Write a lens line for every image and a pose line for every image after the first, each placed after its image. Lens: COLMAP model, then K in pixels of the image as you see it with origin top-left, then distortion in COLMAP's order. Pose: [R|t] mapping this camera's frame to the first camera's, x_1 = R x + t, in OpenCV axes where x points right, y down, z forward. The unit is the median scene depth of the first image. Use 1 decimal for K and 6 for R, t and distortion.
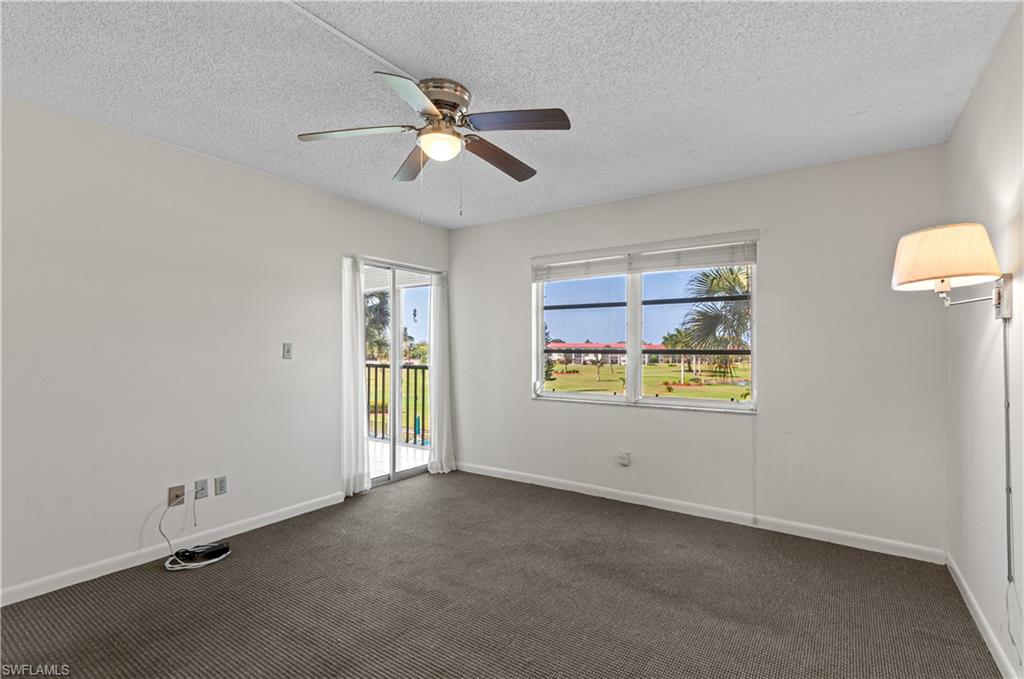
lens RADIAL K [[475.4, 0, 512.0], [0, 475.4, 339.5], [0, 0, 1]] dist [0.001610, 0.000295]
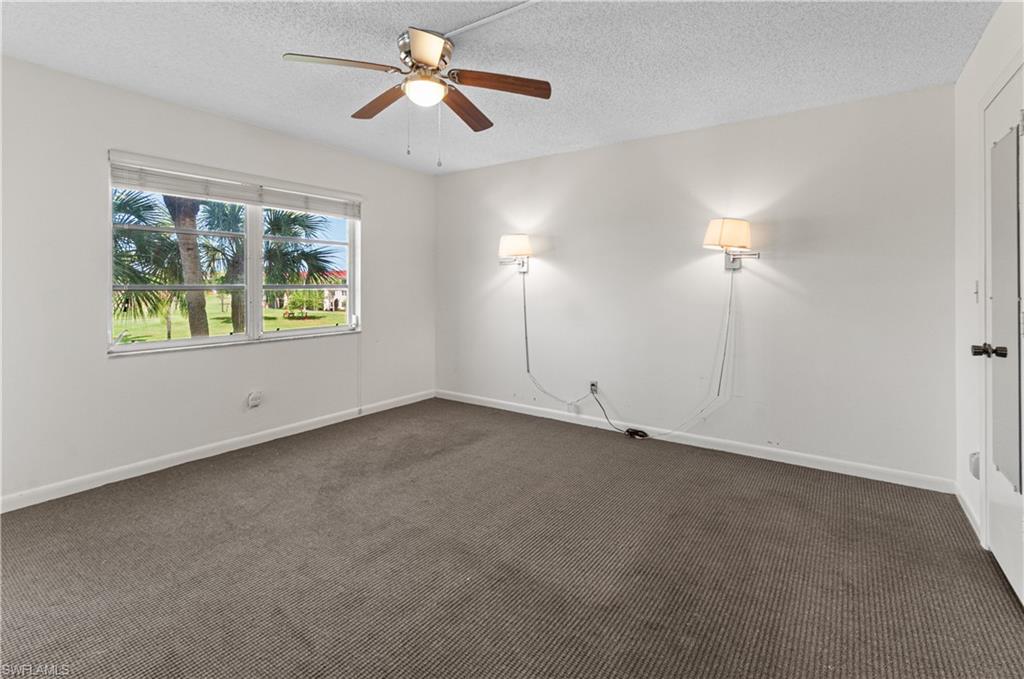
lens RADIAL K [[473.0, 0, 513.9], [0, 473.0, 294.0], [0, 0, 1]] dist [0.001118, -0.000047]
pose [[0.010356, -0.025535, 0.999620, -0.893809], [-0.020719, 0.999454, 0.025745, 0.004833], [-0.999732, -0.020978, 0.009821, 0.607883]]
